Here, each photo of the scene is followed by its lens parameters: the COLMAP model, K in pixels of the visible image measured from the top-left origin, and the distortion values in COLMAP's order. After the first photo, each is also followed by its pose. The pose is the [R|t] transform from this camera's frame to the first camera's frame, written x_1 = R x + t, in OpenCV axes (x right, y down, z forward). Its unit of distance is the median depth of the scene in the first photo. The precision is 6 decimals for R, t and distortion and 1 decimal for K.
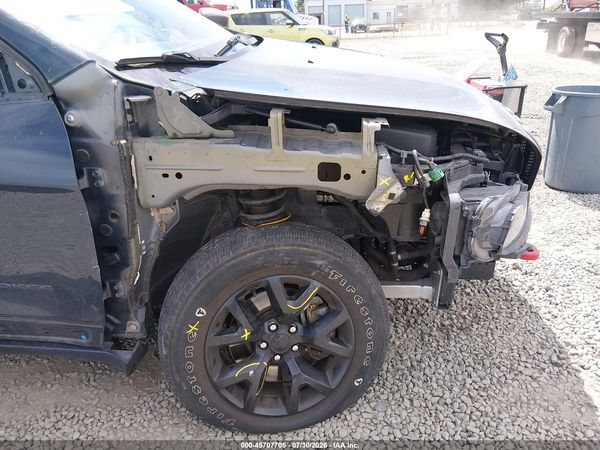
lens RADIAL K [[458.2, 0, 301.1], [0, 458.2, 230.6], [0, 0, 1]] dist [0.085928, -0.135067]
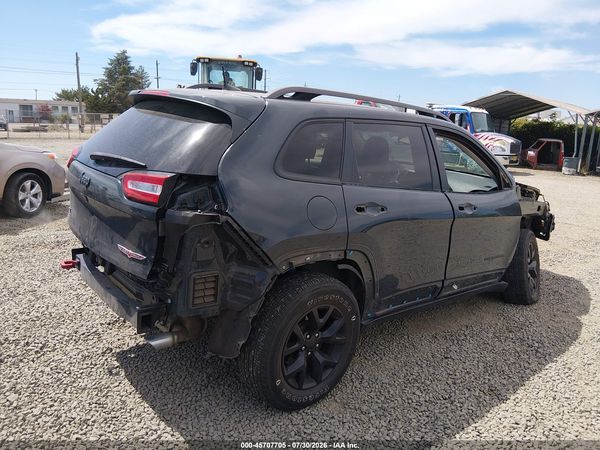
lens RADIAL K [[458.2, 0, 301.1], [0, 458.2, 230.6], [0, 0, 1]] dist [0.085928, -0.135067]
pose [[0.717142, -0.086763, 0.691505, -3.380272], [0.223652, 0.968392, -0.110439, 0.012120], [-0.660066, 0.233857, 0.713879, -0.203014]]
